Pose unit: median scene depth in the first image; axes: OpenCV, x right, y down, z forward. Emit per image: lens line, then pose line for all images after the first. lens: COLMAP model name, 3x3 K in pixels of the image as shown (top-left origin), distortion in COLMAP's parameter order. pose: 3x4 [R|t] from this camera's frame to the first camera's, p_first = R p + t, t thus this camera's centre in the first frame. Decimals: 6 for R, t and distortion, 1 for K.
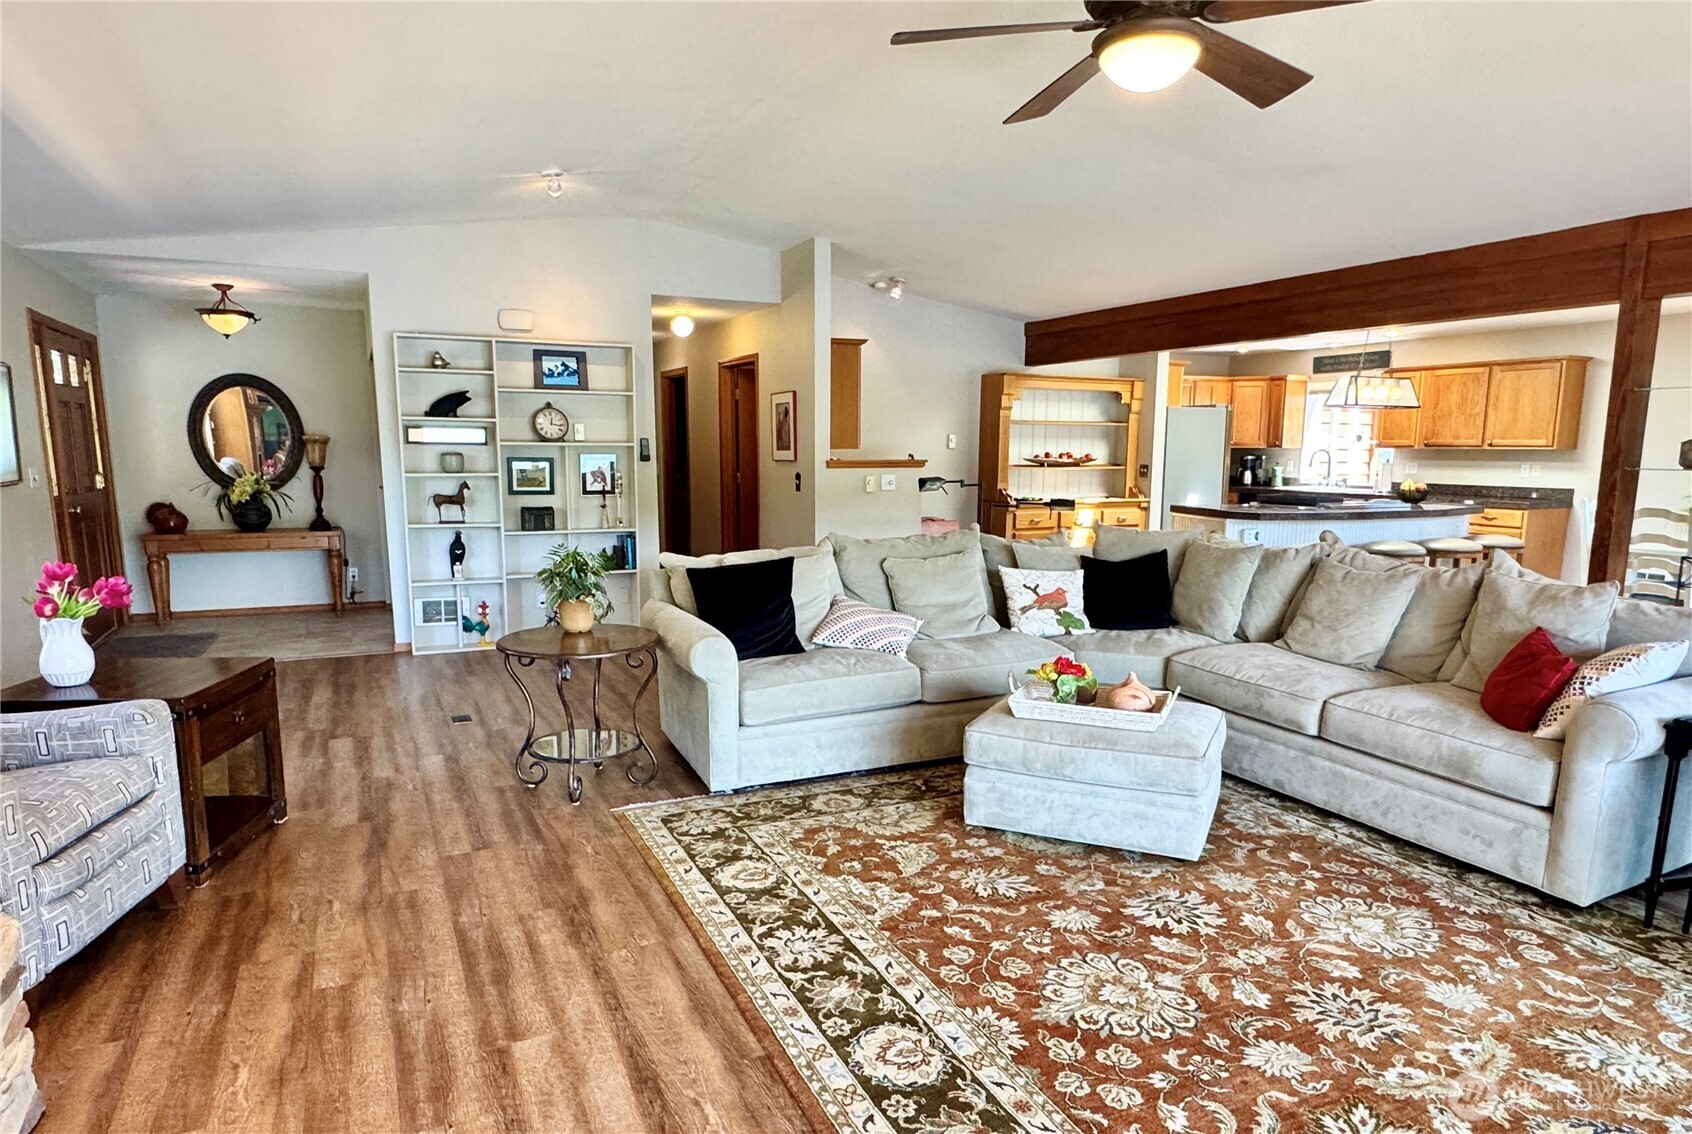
lens RADIAL K [[985.9, 0, 857.7], [0, 985.9, 613.6], [0, 0, 1]] dist [-0.000662, 0.000449]
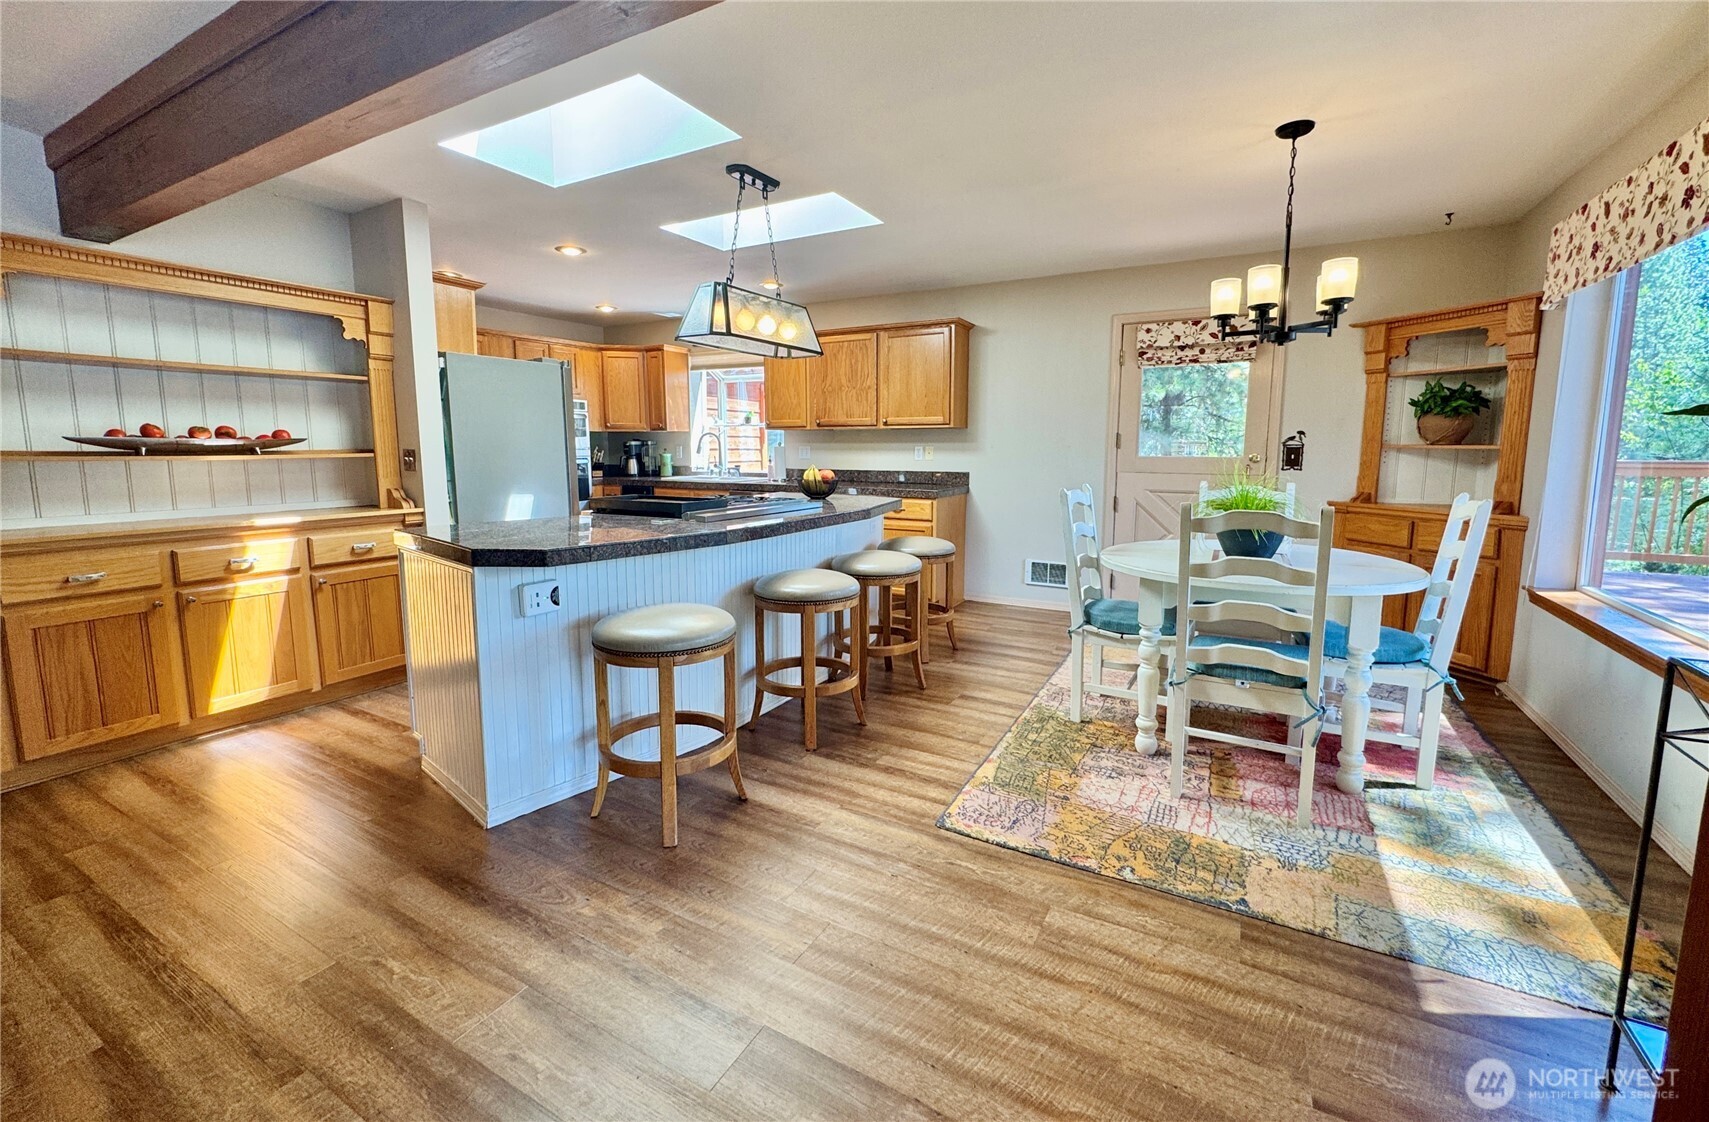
lens RADIAL K [[701.8, 0, 853.3], [0, 701.8, 532.3], [0, 0, 1]] dist [-0.001081, -0.000019]
pose [[0.823256, -0.074004, 0.562826, 0.270580], [0.098678, 0.995028, -0.013505, -0.072050], [-0.559028, 0.066657, 0.826465, 0.521510]]
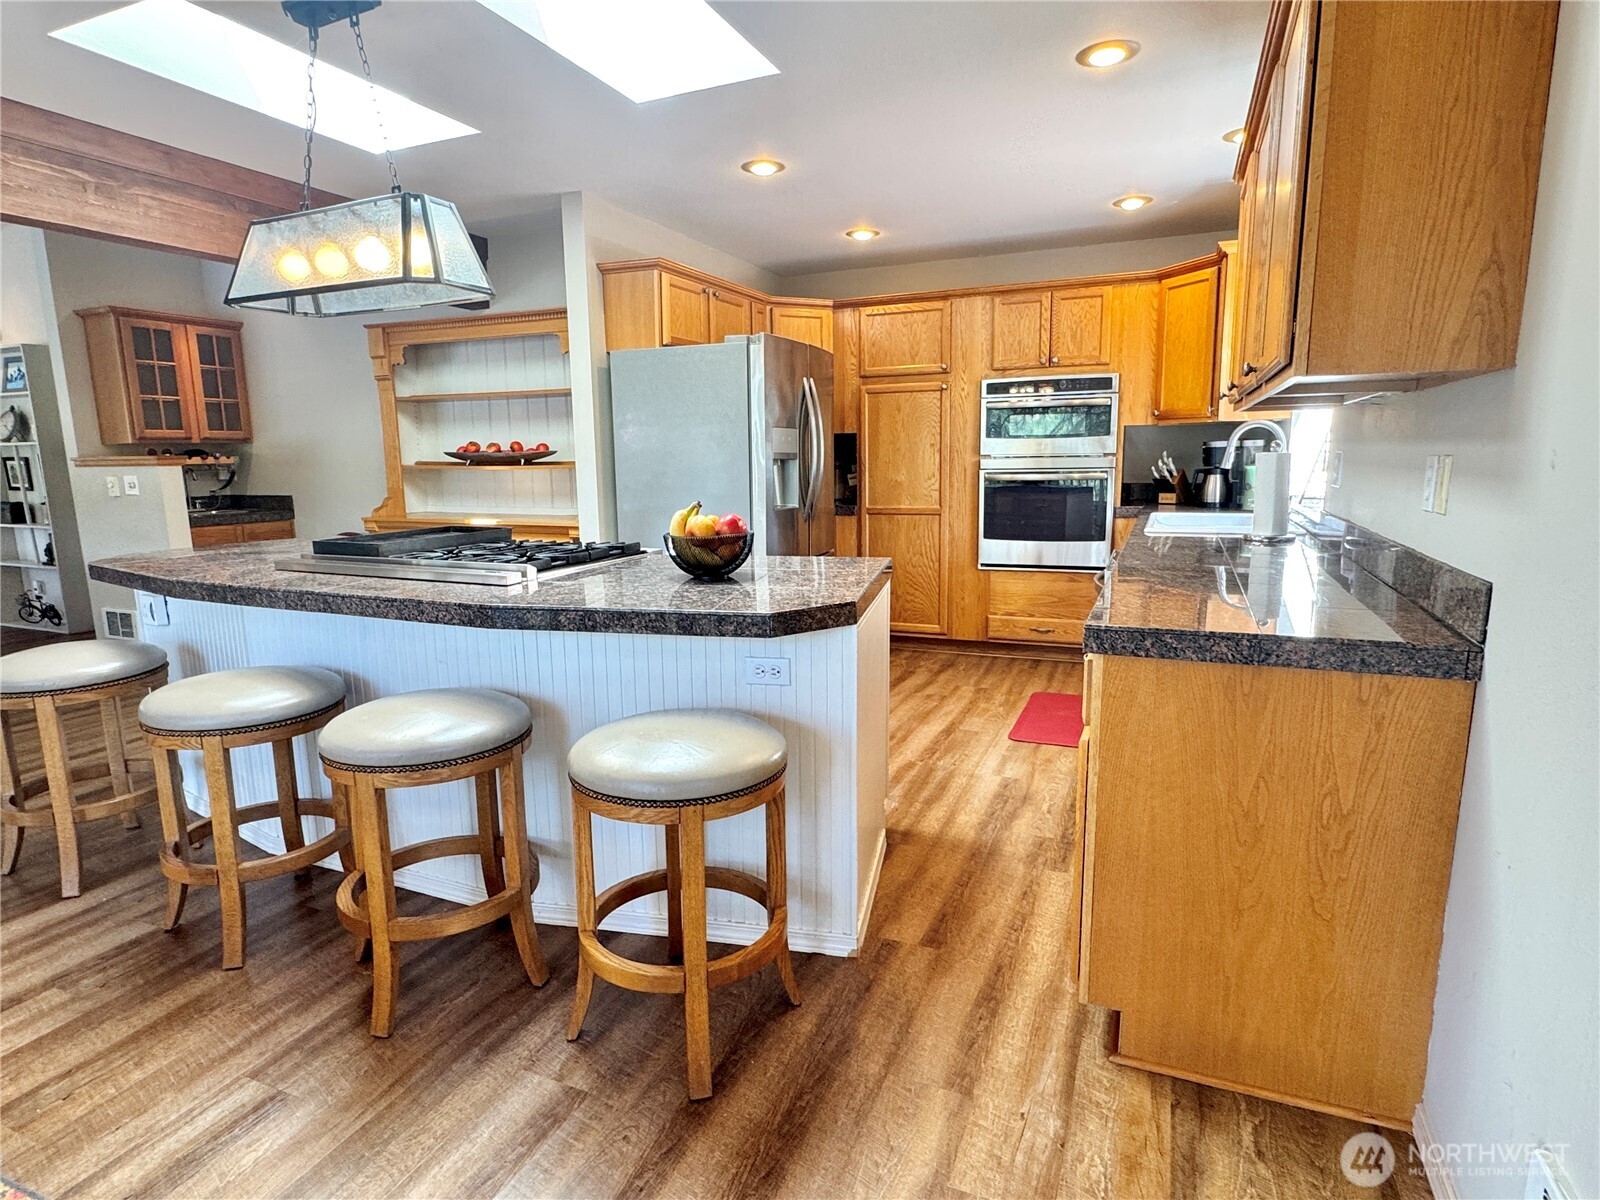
lens RADIAL K [[865.9, 0, 797.3], [0, 865.9, 598.7], [0, 0, 1]] dist [0.000364, 0.000676]
pose [[0.644749, 0.117259, -0.755347, 0.739734], [-0.113097, 0.991922, 0.057447, -0.115186], [0.755982, 0.048389, 0.652802, 0.772297]]
